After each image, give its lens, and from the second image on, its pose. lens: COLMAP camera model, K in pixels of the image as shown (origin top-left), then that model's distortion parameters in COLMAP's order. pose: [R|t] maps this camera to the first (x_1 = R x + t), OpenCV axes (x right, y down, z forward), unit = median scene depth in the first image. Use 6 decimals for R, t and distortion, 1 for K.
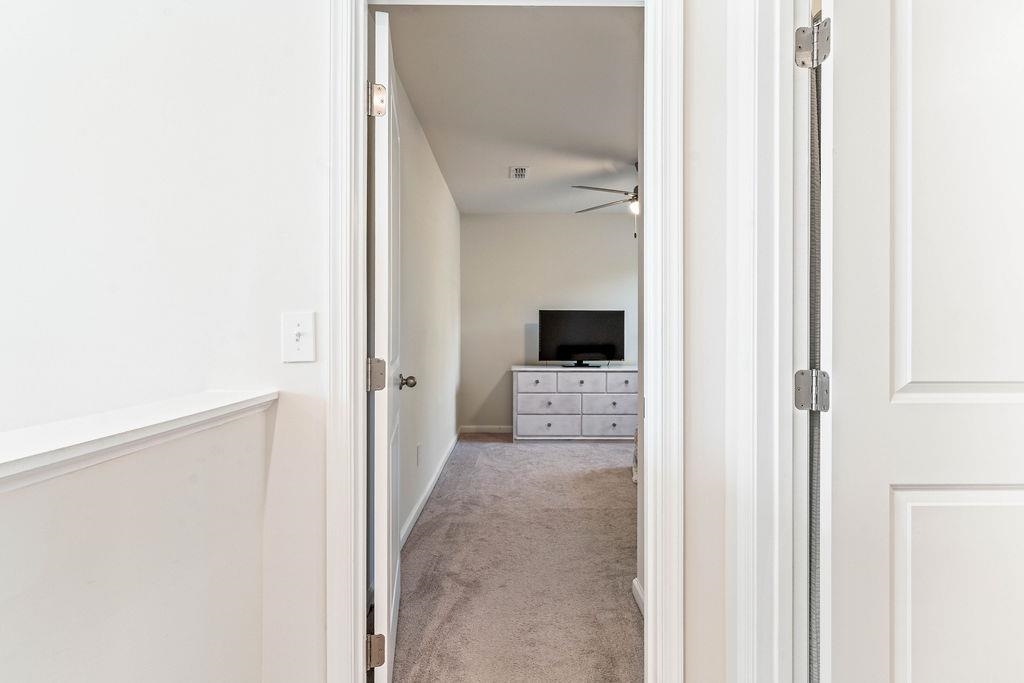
lens RADIAL K [[488.9, 0, 506.4], [0, 488.9, 327.7], [0, 0, 1]] dist [-0.001505, -0.000236]
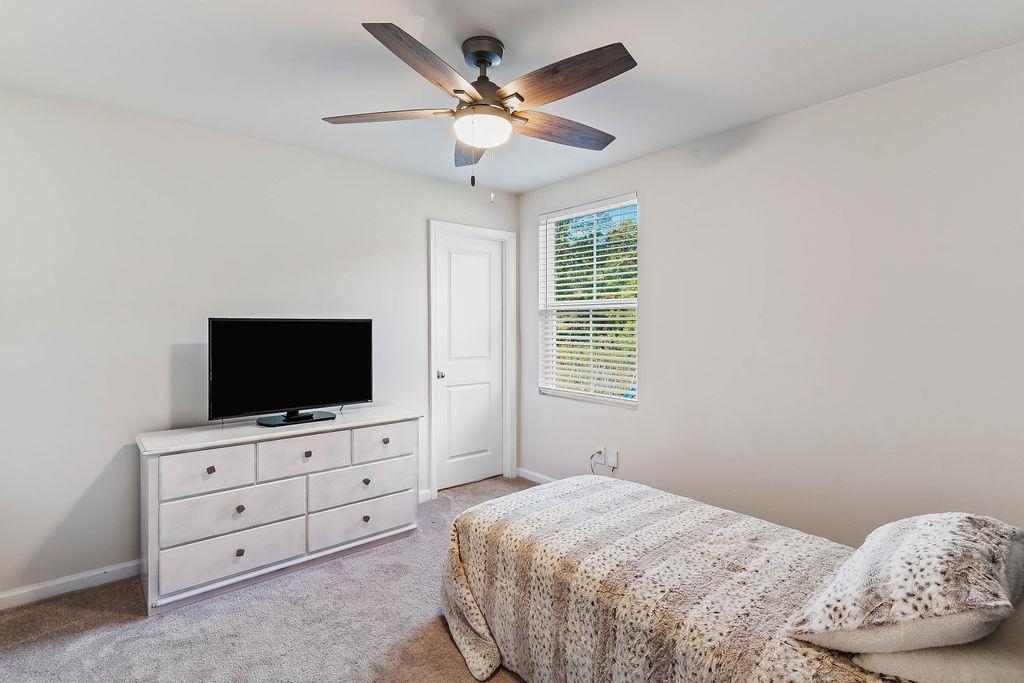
lens RADIAL K [[488.9, 0, 506.4], [0, 488.9, 327.7], [0, 0, 1]] dist [-0.001505, -0.000236]
pose [[0.777375, -0.008588, 0.628979, -0.010434], [0.021755, 0.999676, -0.013238, -0.013877], [-0.628661, 0.023975, 0.777309, 0.442206]]
